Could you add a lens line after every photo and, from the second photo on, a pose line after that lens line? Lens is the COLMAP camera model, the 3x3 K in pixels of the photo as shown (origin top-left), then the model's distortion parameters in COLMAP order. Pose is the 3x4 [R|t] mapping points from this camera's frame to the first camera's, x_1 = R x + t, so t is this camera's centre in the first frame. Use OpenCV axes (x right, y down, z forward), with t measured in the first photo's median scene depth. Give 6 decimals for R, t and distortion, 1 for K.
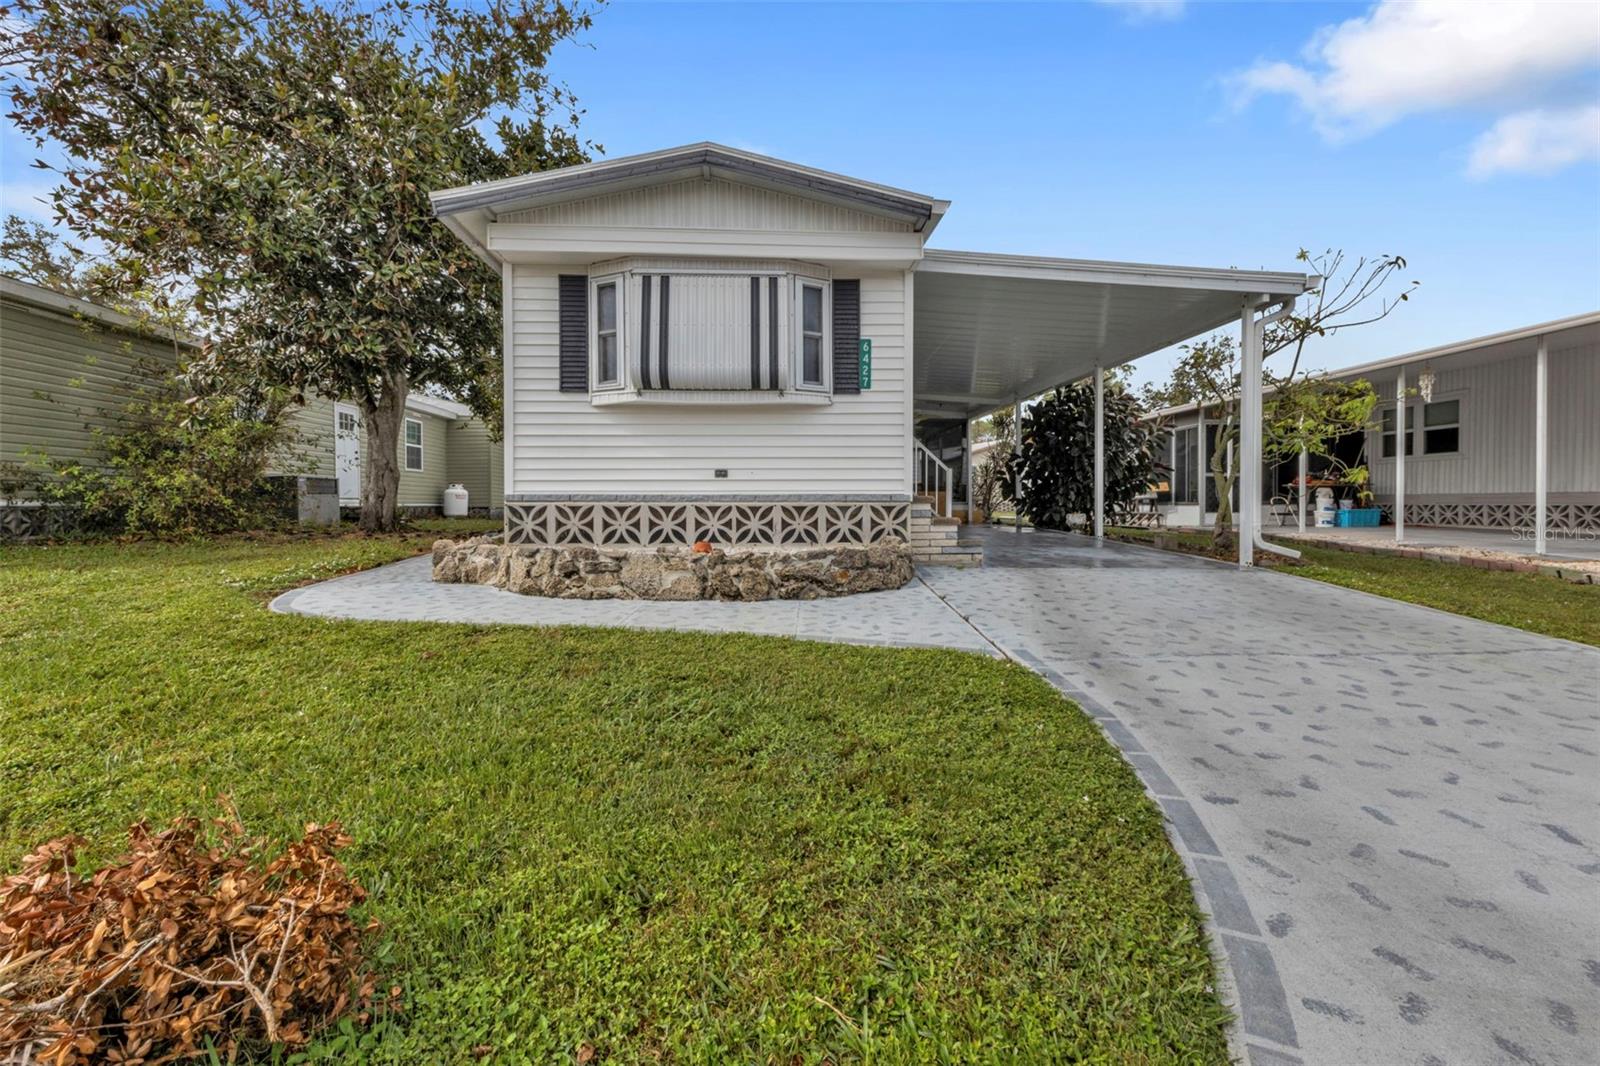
lens RADIAL K [[703.6, 0, 792.4], [0, 703.6, 512.3], [0, 0, 1]] dist [0.001923, 0.000329]
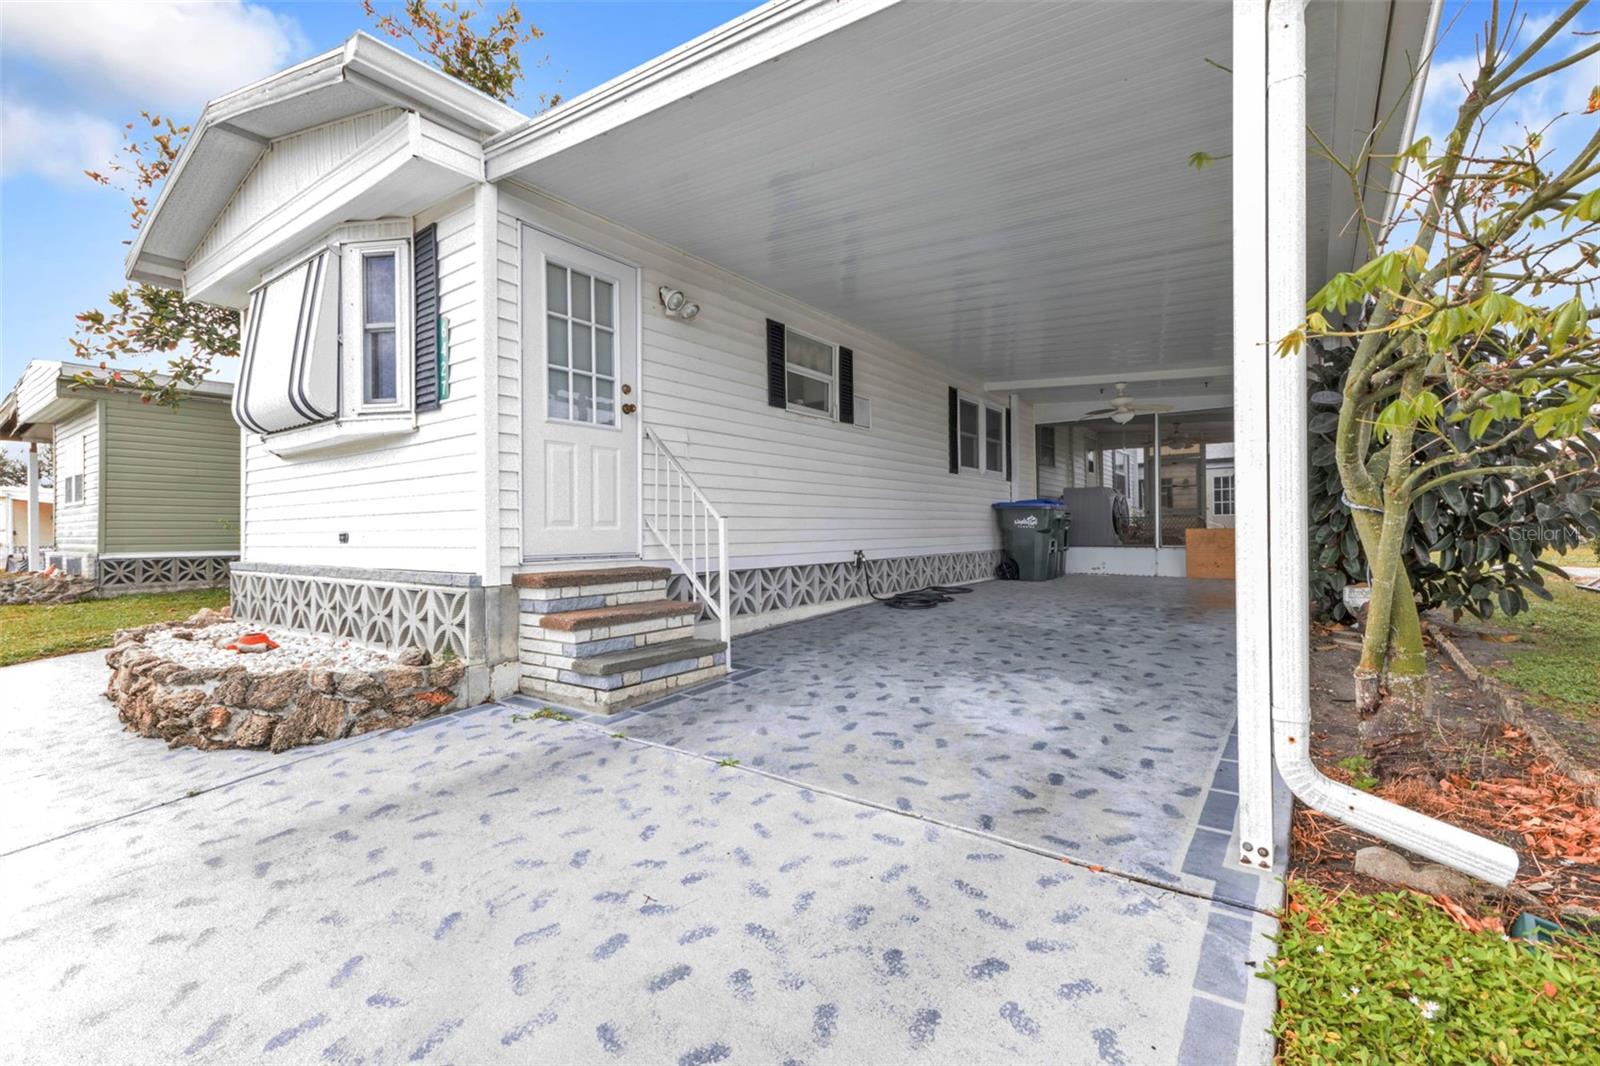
lens RADIAL K [[713.4, 0, 812.1], [0, 713.4, 530.2], [0, 0, 1]] dist [0.002180, 0.000268]
pose [[0.779933, -0.006657, -0.625827, 0.762756], [0.001439, 0.999960, -0.008844, -0.057245], [0.625861, 0.005998, 0.779912, 0.739186]]
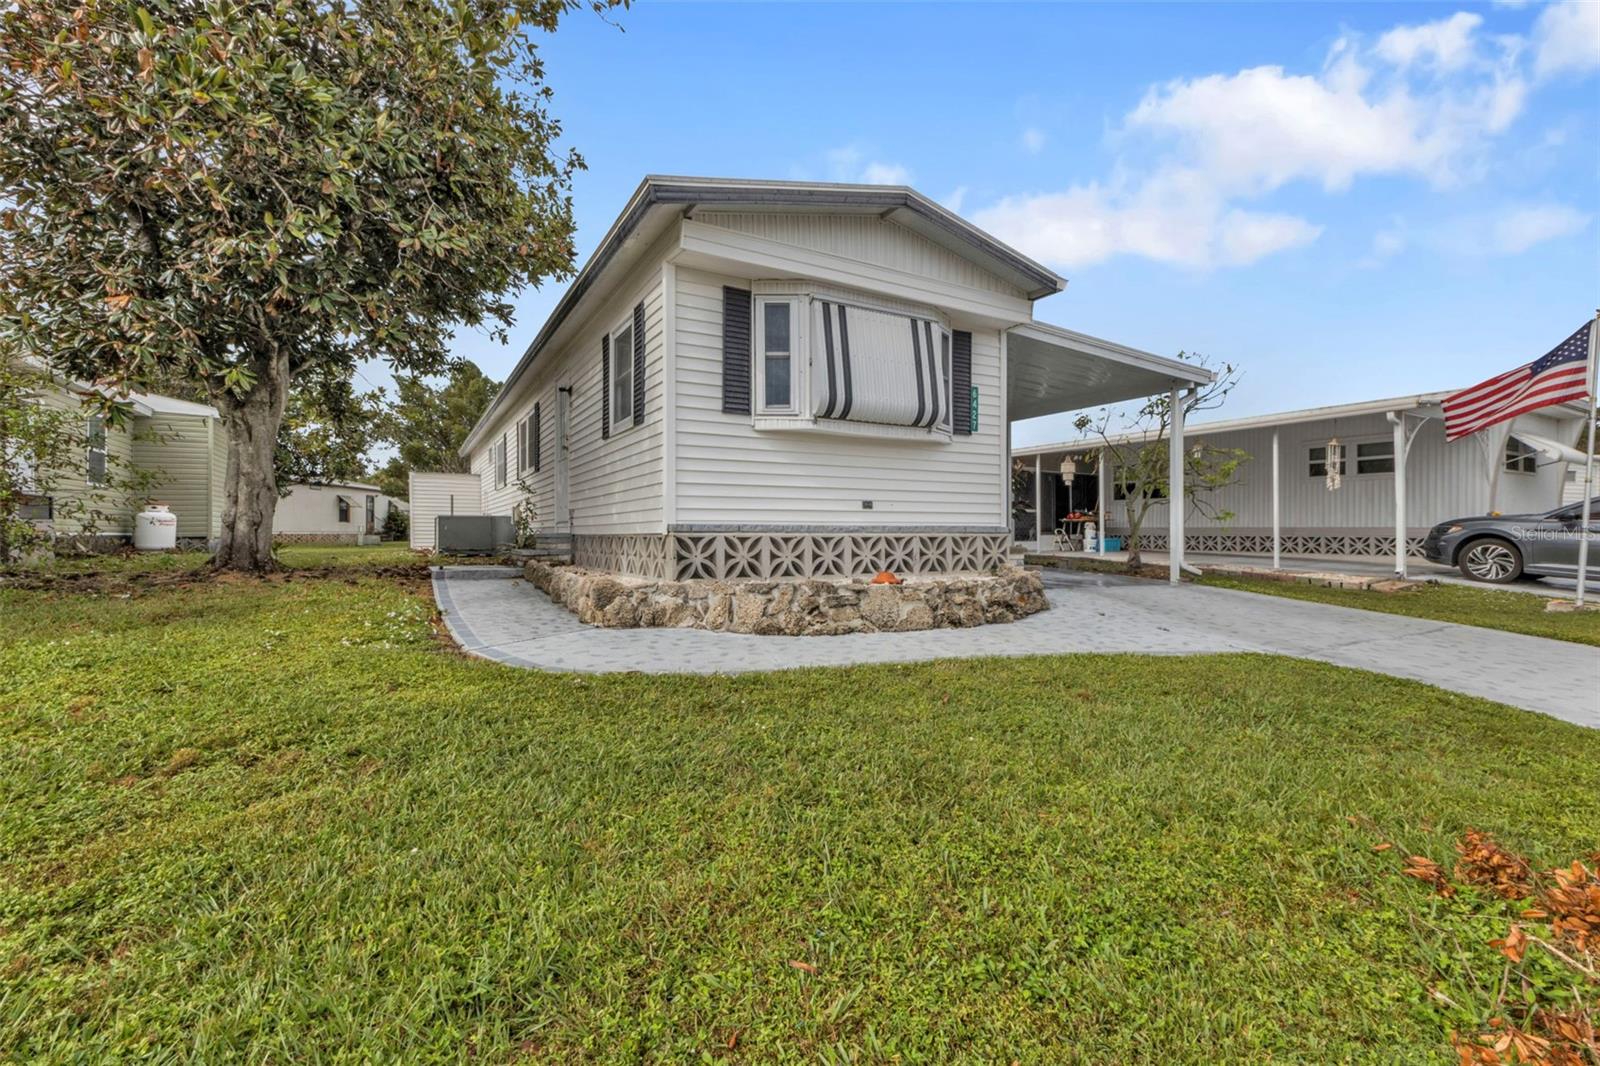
lens RADIAL K [[696.0, 0, 805.0], [0, 696.0, 524.1], [0, 0, 1]] dist [0.000829, 0.000123]
pose [[0.894546, 0.008156, 0.446901, -0.642544], [0.002936, 0.999705, -0.024122, -0.003660], [-0.446965, 0.022890, 0.894258, 0.146603]]
